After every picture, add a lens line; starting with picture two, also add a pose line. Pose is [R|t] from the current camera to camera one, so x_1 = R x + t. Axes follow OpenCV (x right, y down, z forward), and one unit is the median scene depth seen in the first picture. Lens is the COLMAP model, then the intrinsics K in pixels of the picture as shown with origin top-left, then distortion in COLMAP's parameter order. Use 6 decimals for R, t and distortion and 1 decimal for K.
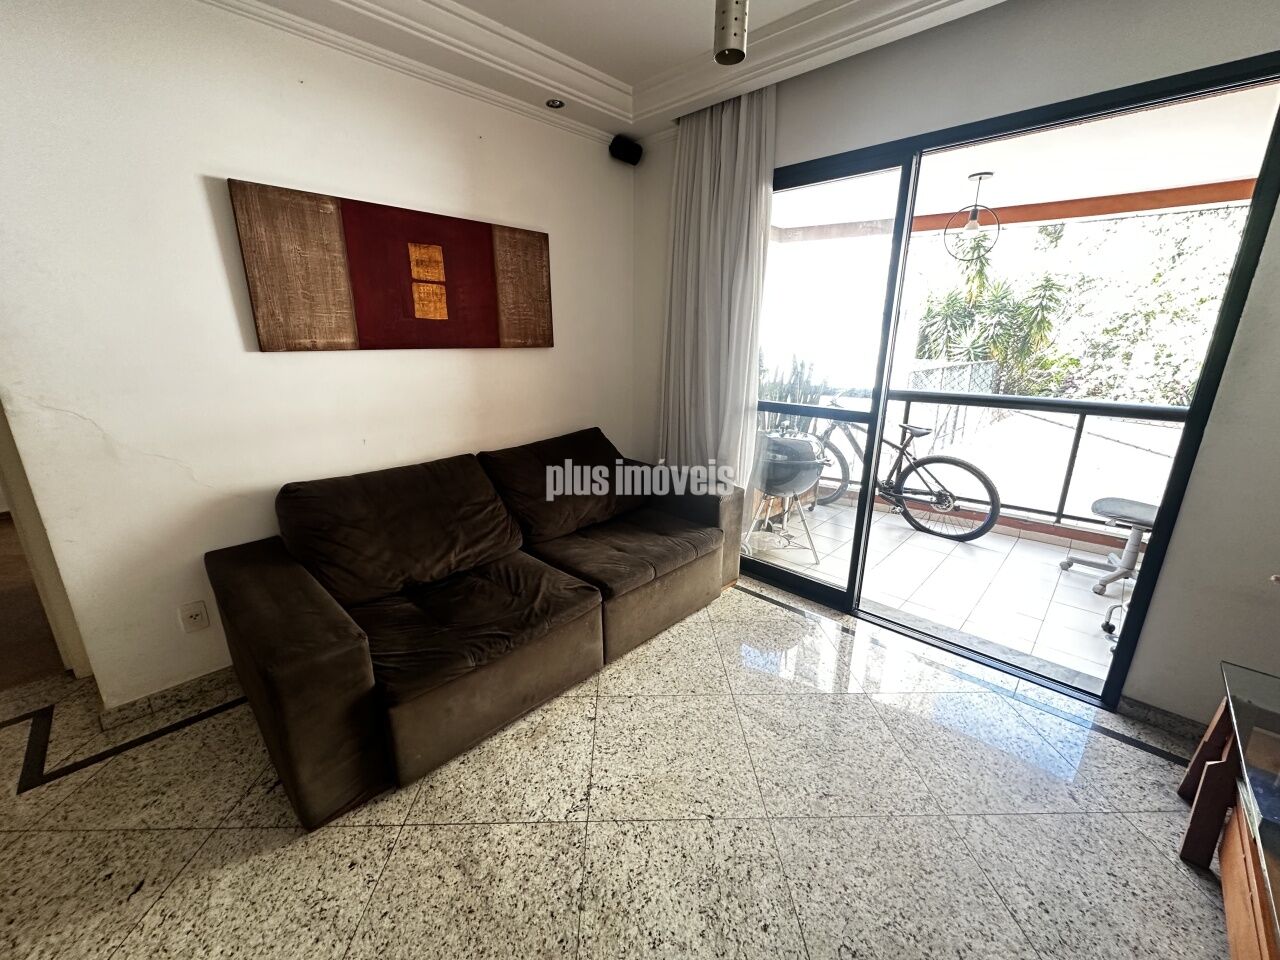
lens RADIAL K [[512.7, 0, 637.8], [0, 512.7, 482.0], [0, 0, 1]] dist [-0.000768, 0.000764]
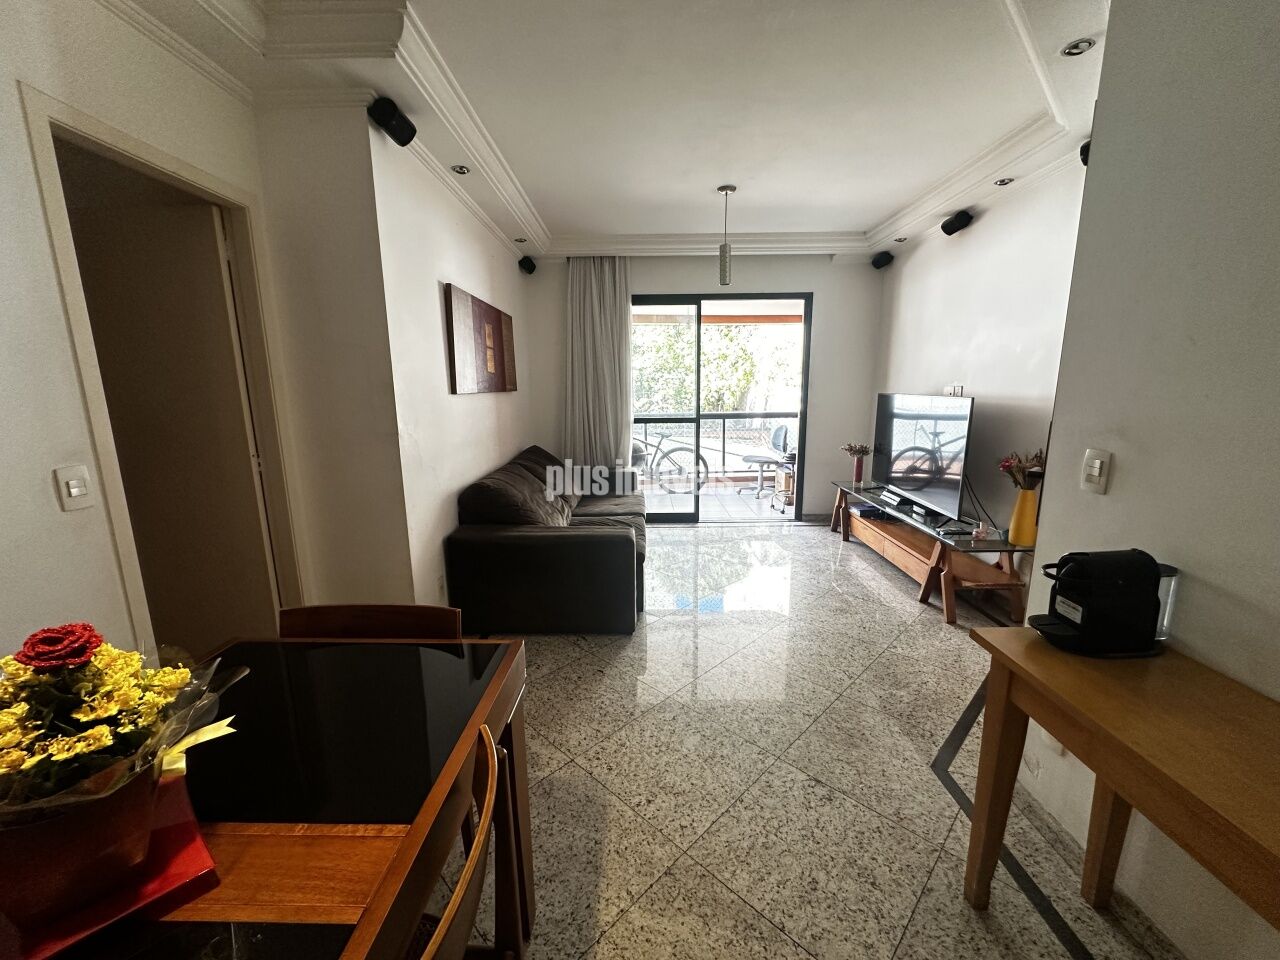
lens RADIAL K [[512.7, 0, 640.7], [0, 512.7, 479.8], [0, 0, 1]] dist [-0.000768, 0.000764]
pose [[0.718501, -0.144550, 0.680340, -1.040470], [0.211244, 0.977311, -0.015446, 0.086704], [-0.662671, 0.154816, 0.732734, -0.284057]]
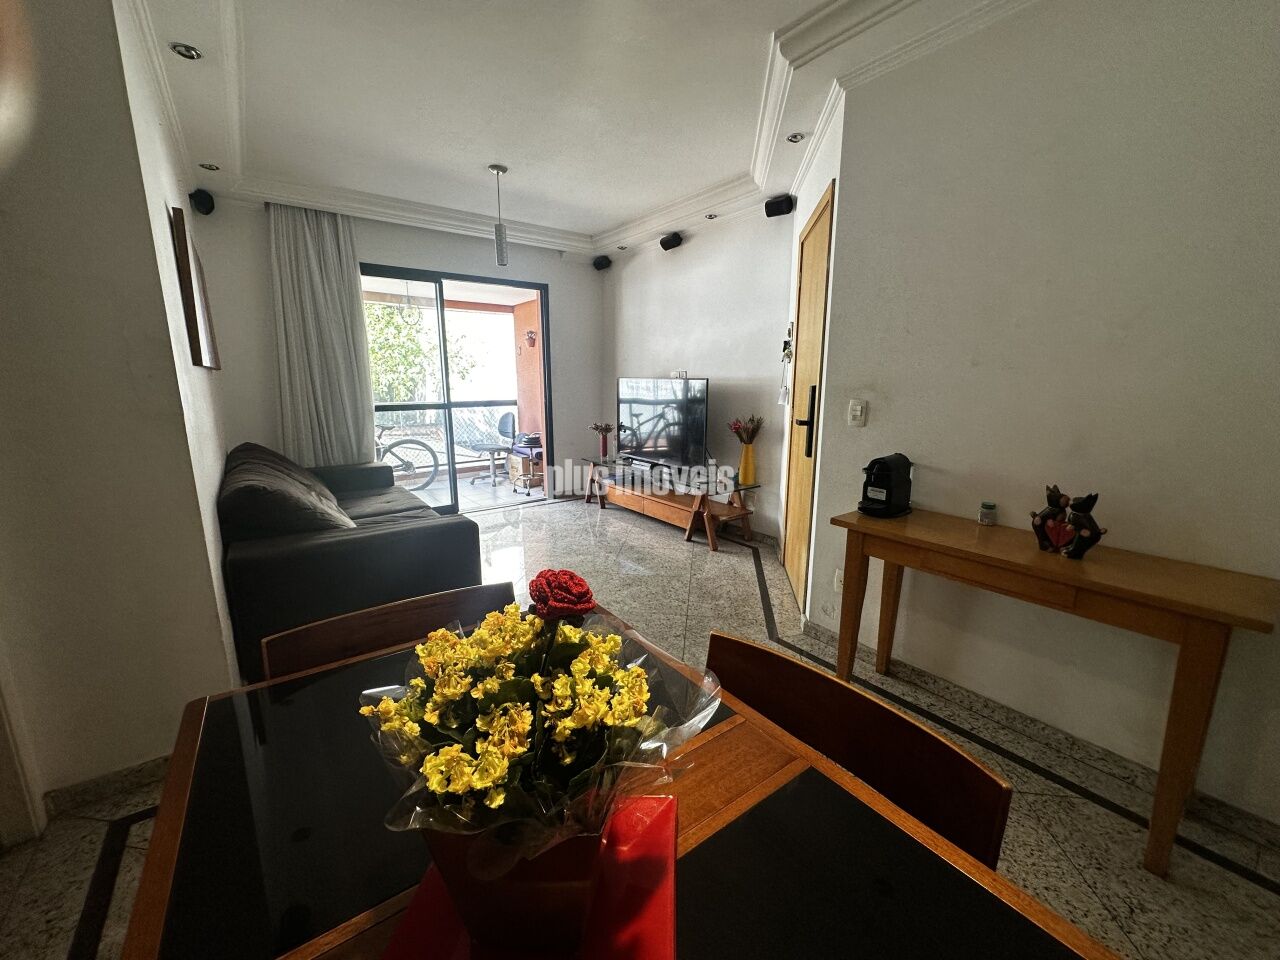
lens RADIAL K [[512.7, 0, 642.2], [0, 512.7, 479.1], [0, 0, 1]] dist [-0.000768, 0.000764]
pose [[0.155705, -0.201676, 0.966997, -1.245473], [0.278540, 0.948176, 0.152900, 0.043127], [-0.947719, 0.245540, 0.203811, -0.016631]]
